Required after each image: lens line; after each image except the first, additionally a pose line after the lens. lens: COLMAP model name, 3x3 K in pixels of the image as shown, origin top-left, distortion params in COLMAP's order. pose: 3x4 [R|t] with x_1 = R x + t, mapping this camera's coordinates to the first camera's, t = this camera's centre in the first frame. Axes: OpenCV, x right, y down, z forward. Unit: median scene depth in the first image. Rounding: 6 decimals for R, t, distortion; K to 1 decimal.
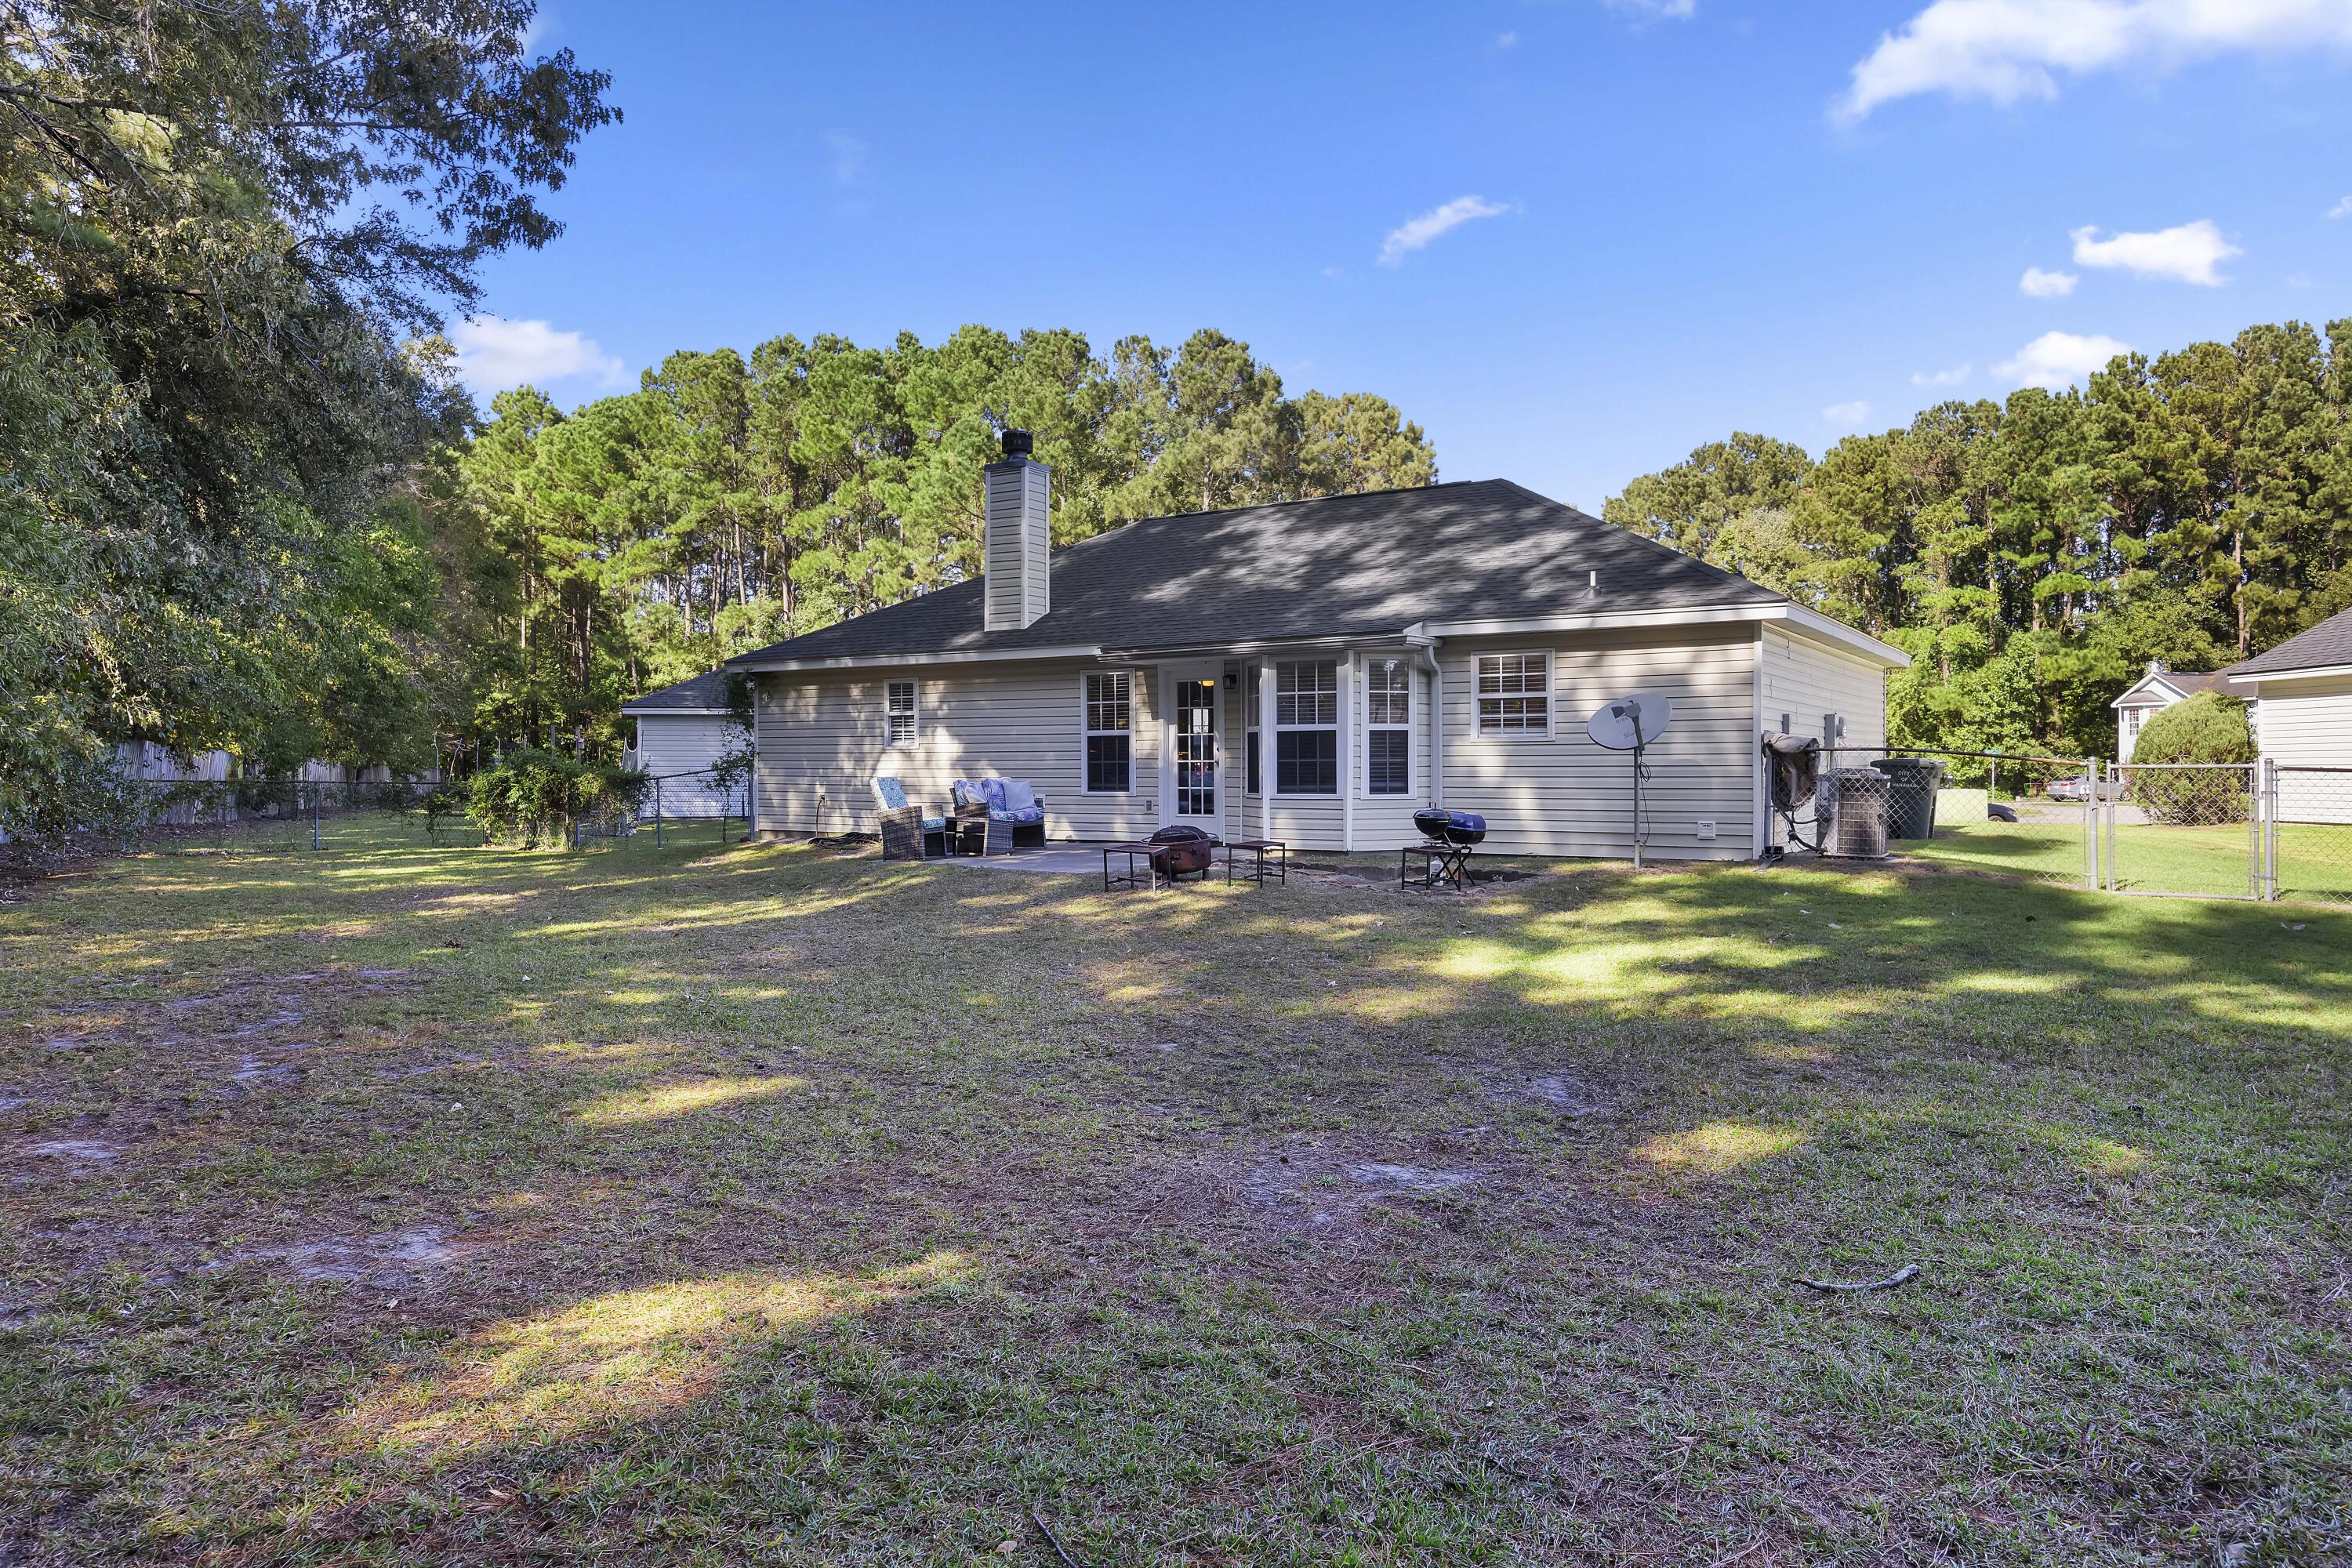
lens RADIAL K [[1480.2, 0, 1172.9], [0, 1480.2, 793.3], [0, 0, 1]] dist [-0.058429, -0.001374]
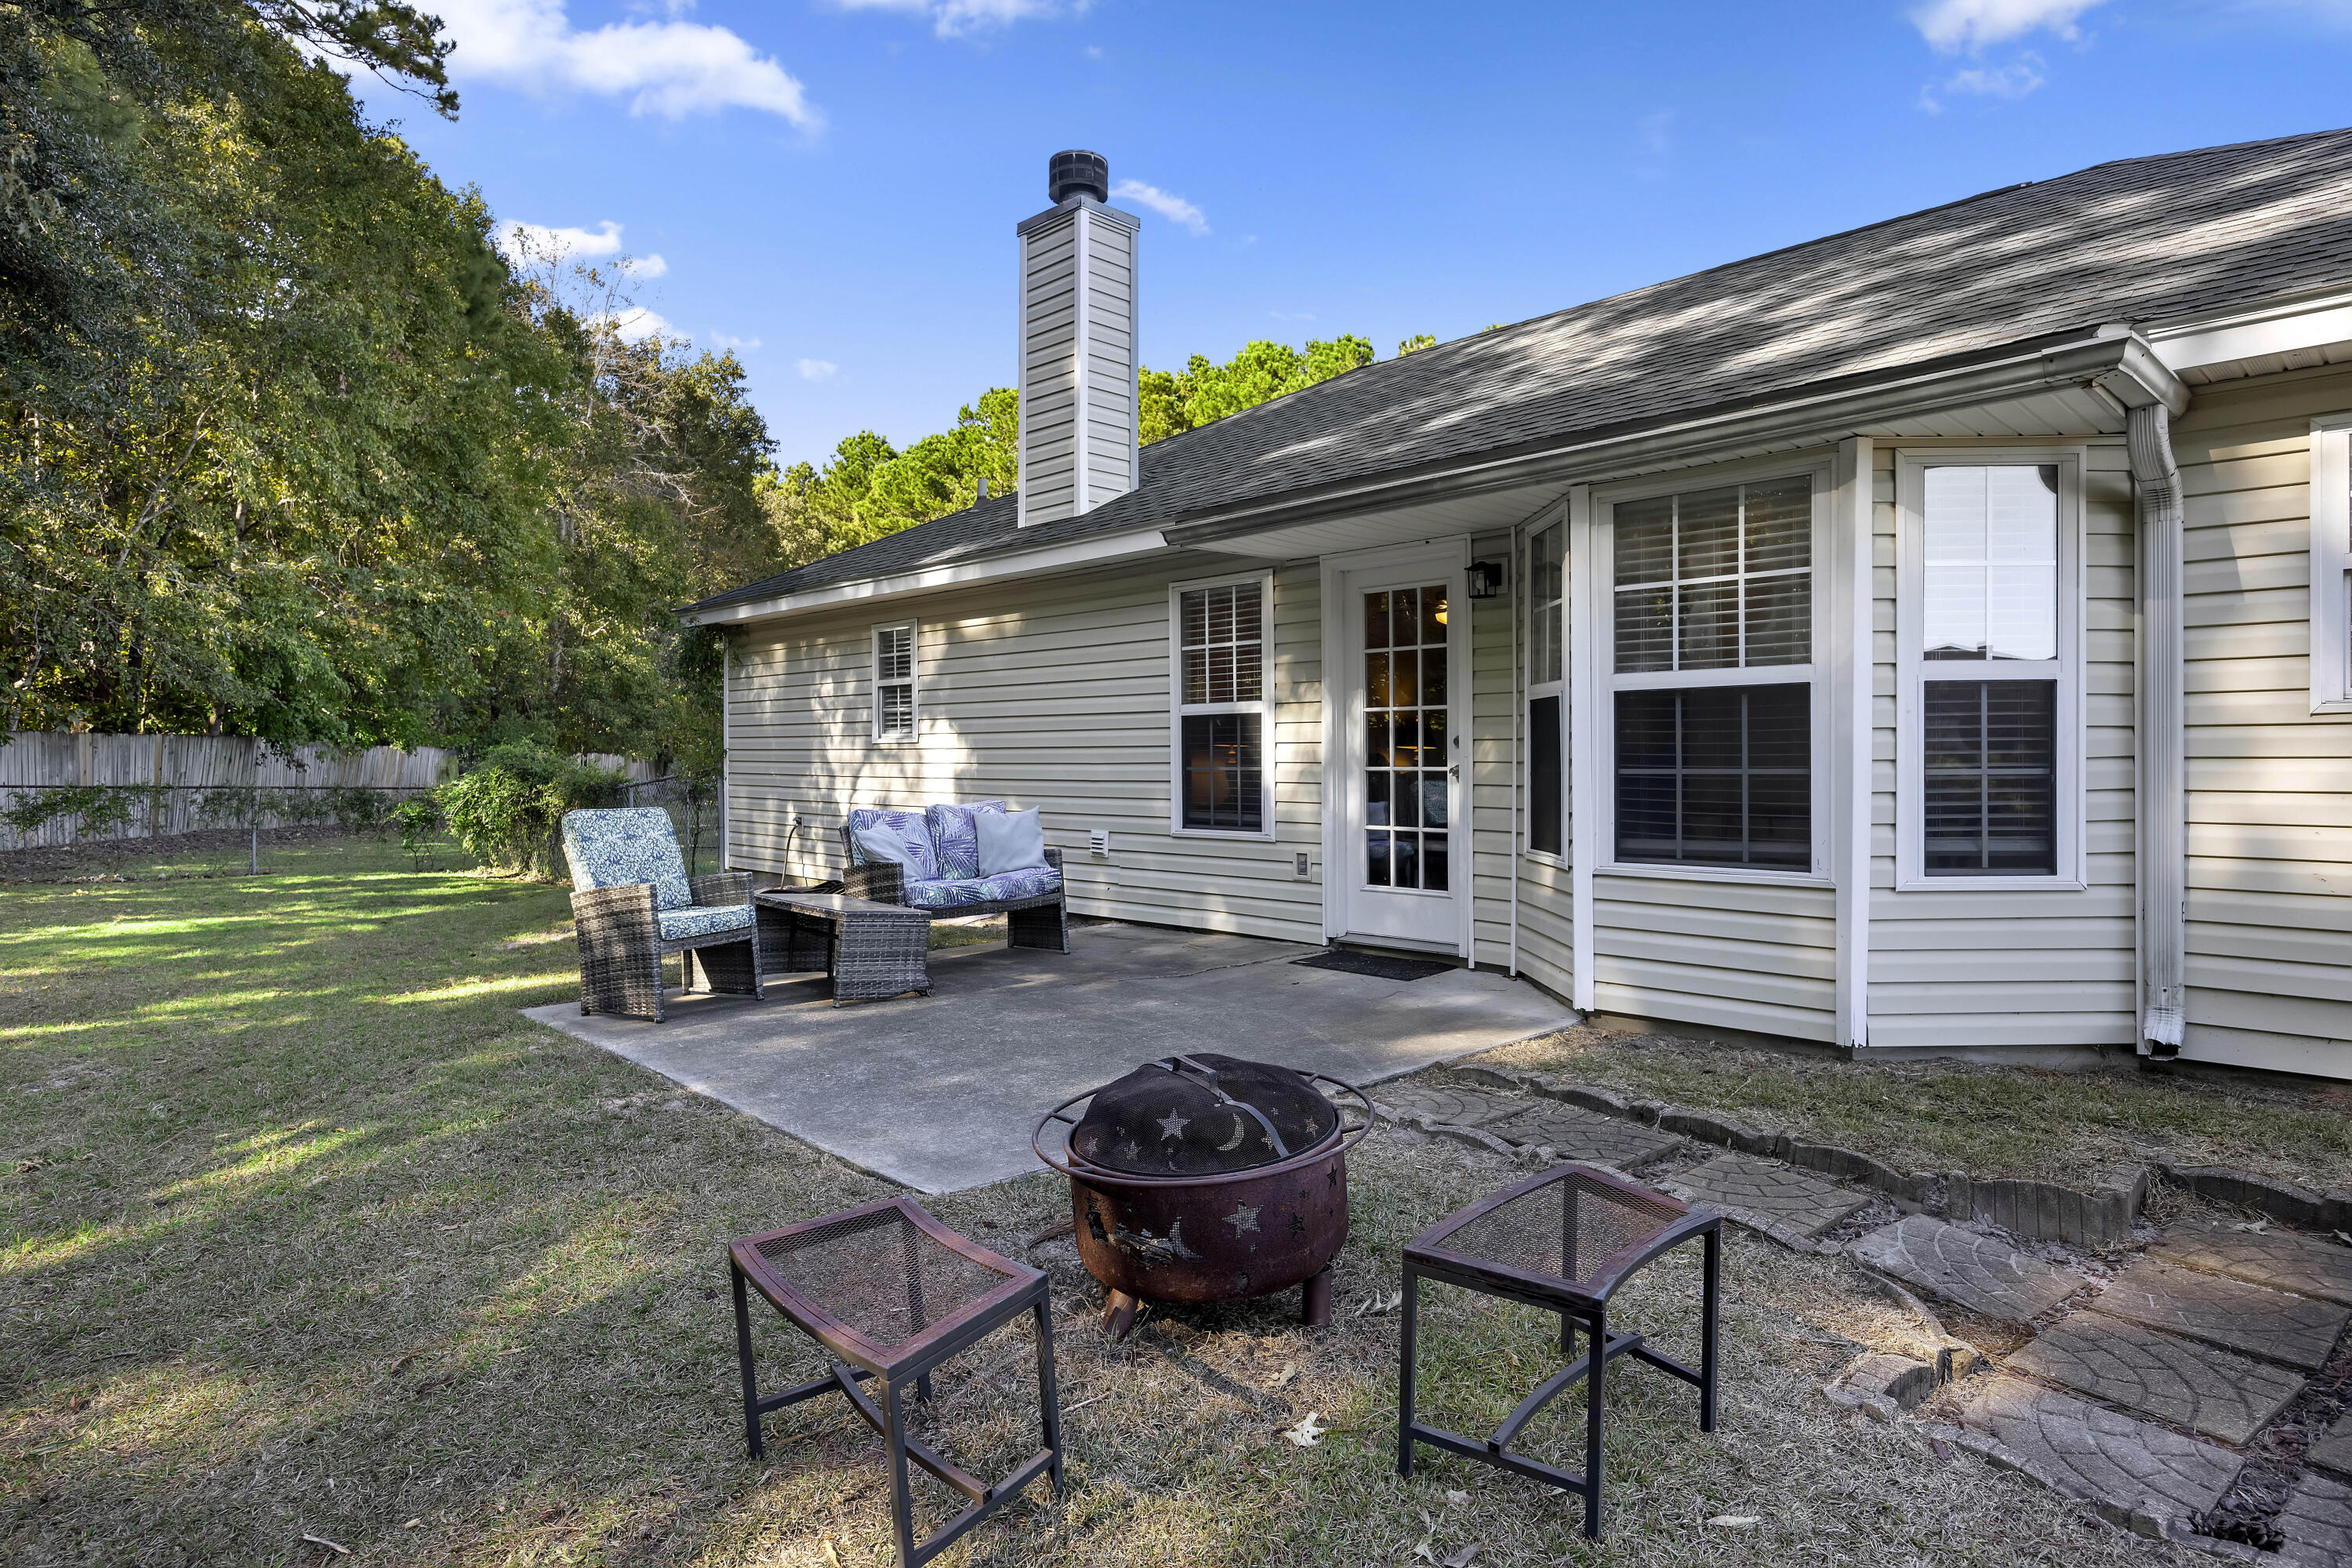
lens RADIAL K [[1372.6, 0, 976.4], [0, 1372.6, 766.2], [0, 0, 1]] dist [-0.005656, -0.000434]
pose [[0.943034, 0.000686, -0.332696, 0.029978], [-0.005031, 0.999913, -0.012199, -0.016278], [0.332659, 0.013178, 0.942955, 0.552034]]
